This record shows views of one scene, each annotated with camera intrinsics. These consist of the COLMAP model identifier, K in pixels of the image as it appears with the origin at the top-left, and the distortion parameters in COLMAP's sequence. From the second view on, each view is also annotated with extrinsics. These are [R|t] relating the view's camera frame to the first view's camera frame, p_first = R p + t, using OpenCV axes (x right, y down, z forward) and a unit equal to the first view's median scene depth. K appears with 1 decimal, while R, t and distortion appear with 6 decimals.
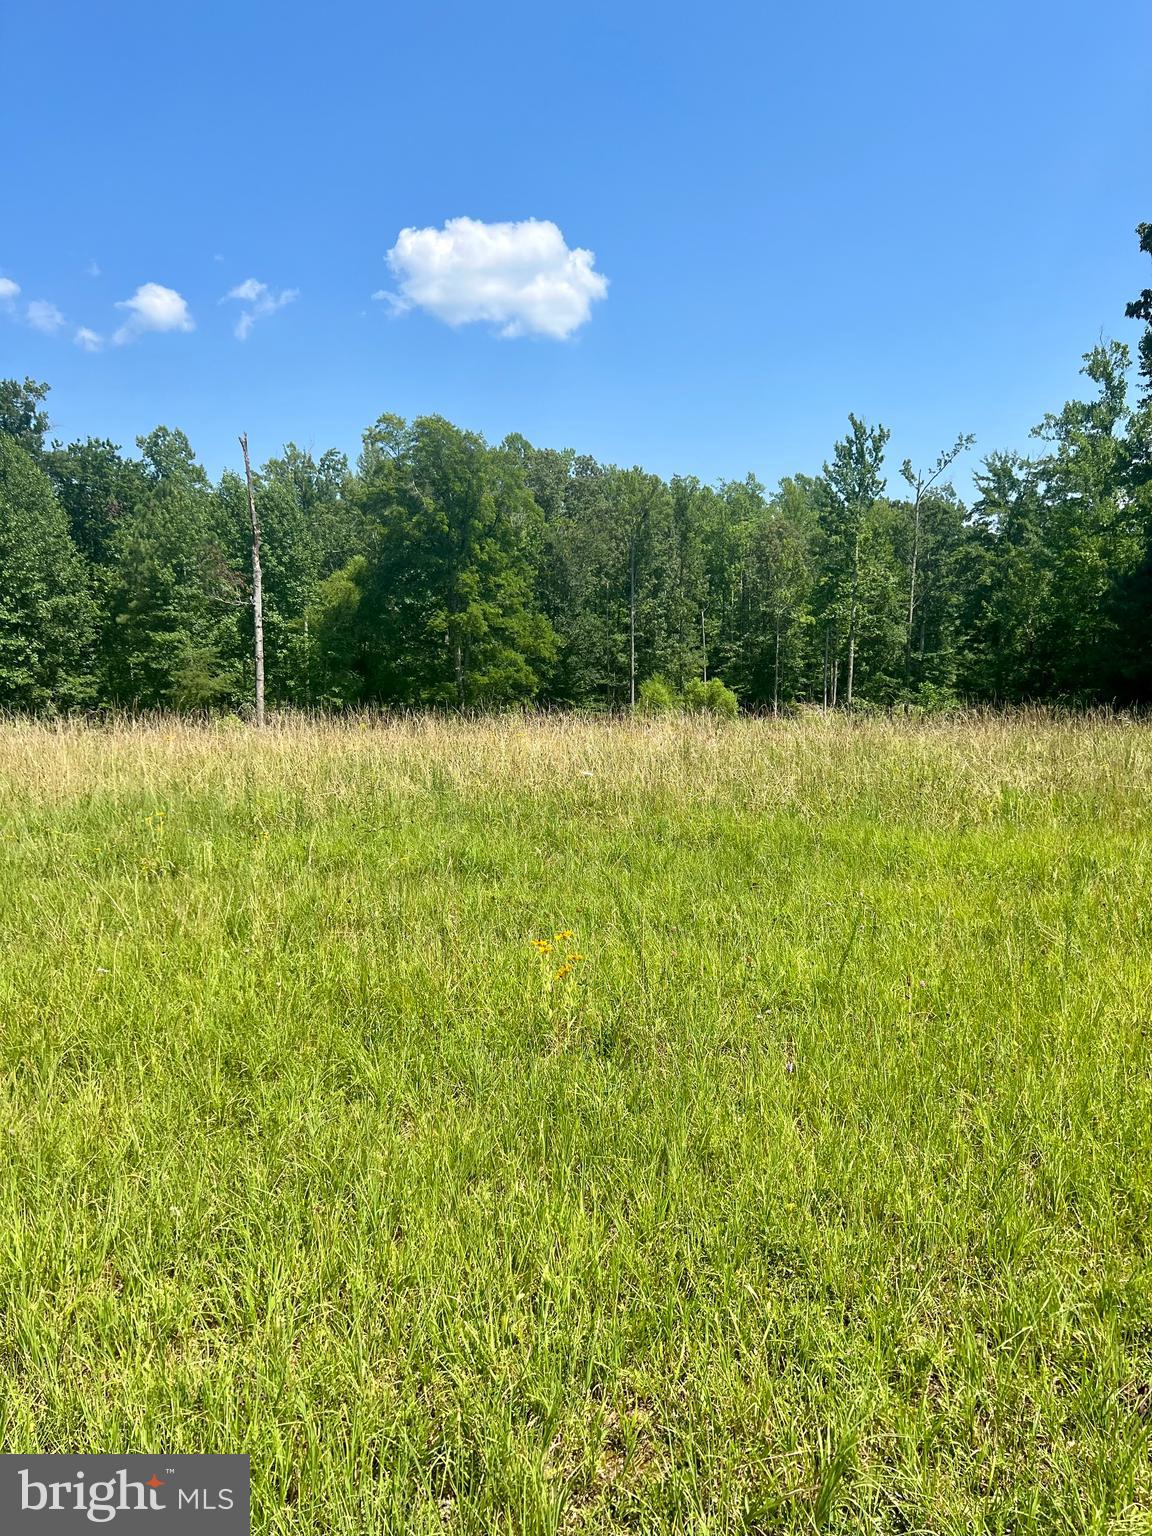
lens RADIAL K [[1146.7, 0, 574.1], [0, 1146.7, 776.7], [0, 0, 1]] dist [0.053048, -0.067114]
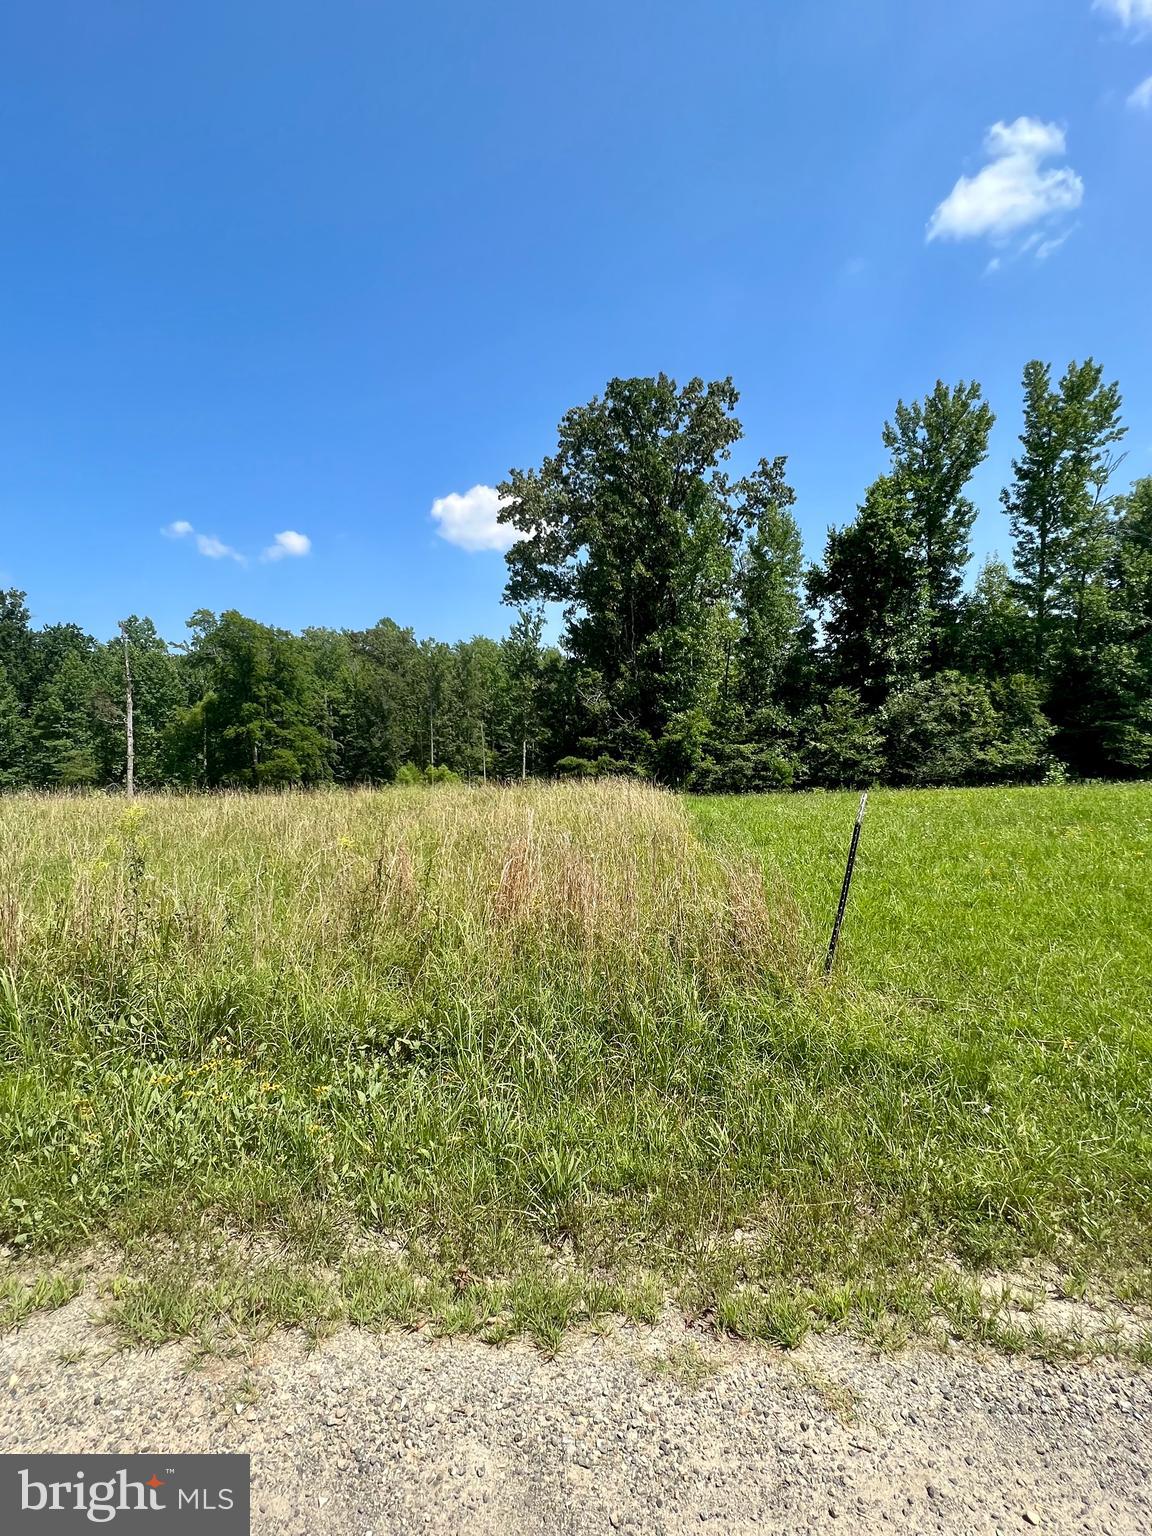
lens RADIAL K [[705.1, 0, 575.1], [0, 705.1, 766.6], [0, 0, 1]] dist [-0.006344, 0.001373]
pose [[0.999423, -0.006159, 0.033409, 0.279797], [0.008775, 0.996857, -0.078729, -0.003498], [-0.032819, 0.078977, 0.996336, -0.005001]]
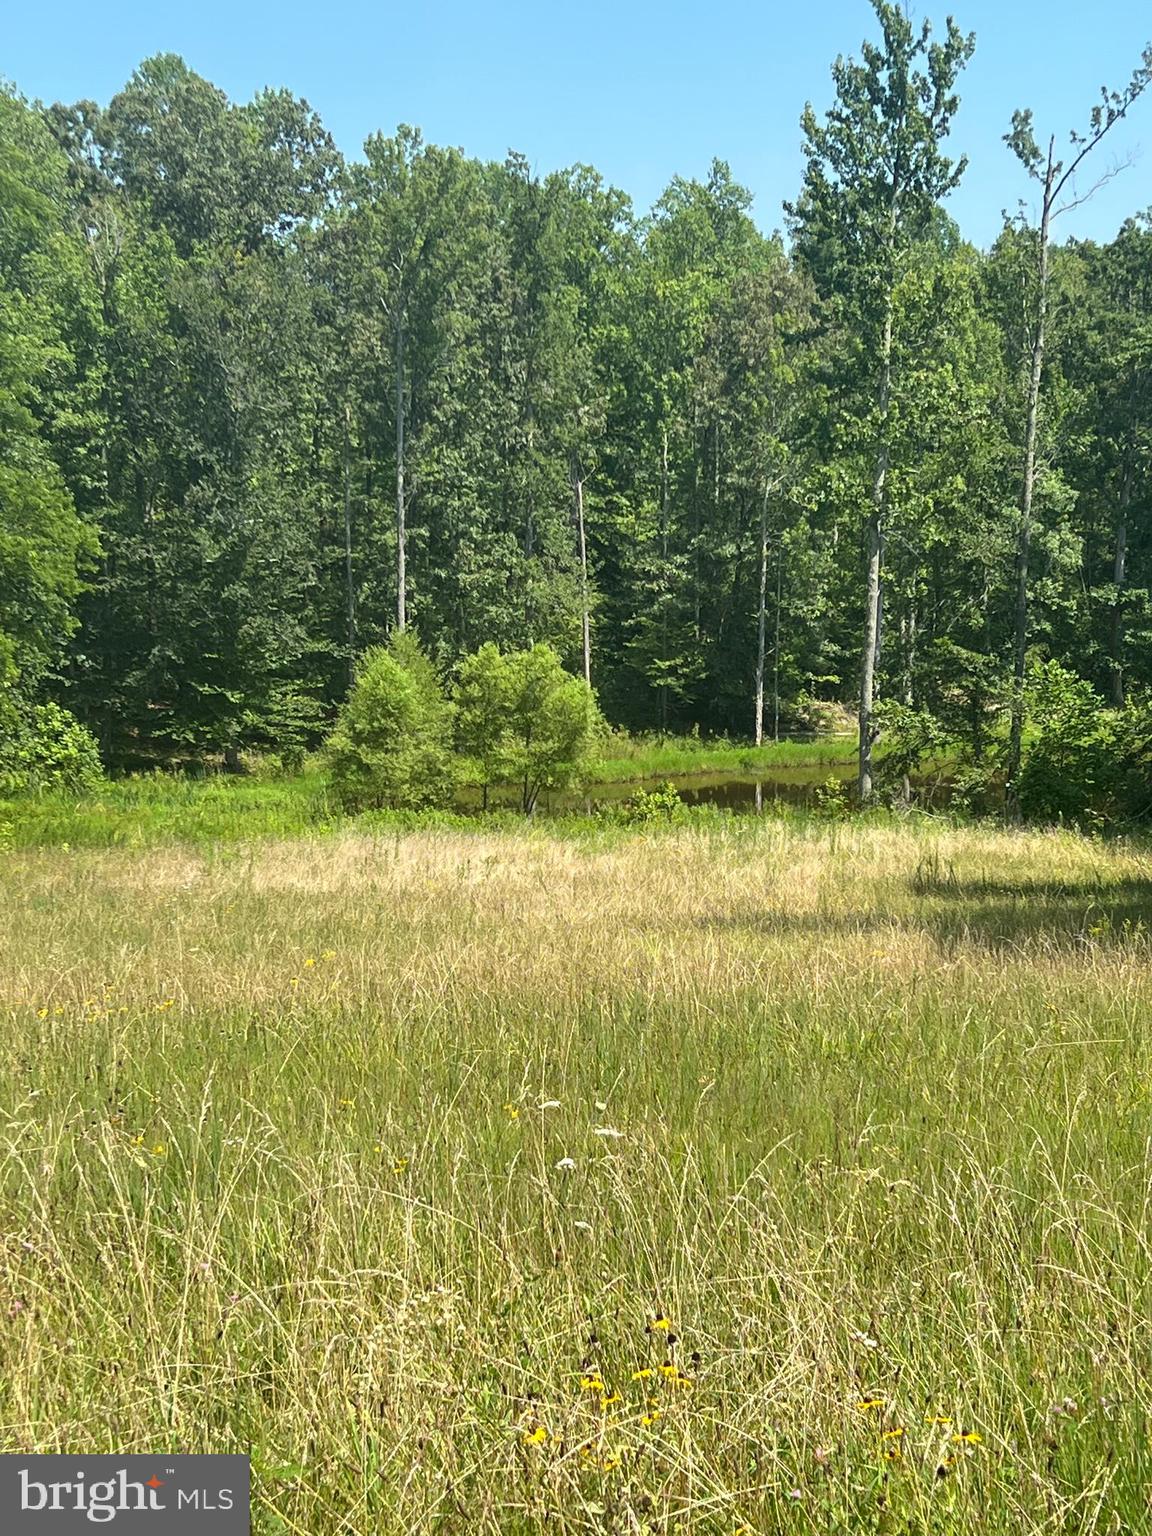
lens RADIAL K [[2390.5, 0, 583.7], [0, 2390.5, 766.7], [0, 0, 1]] dist [0.093508, 0.000000]
pose [[0.999370, 0.012919, 0.033054, 0.113606], [-0.012025, 0.999561, -0.027092, -0.021859], [-0.033389, 0.026678, 0.999086, 0.174781]]
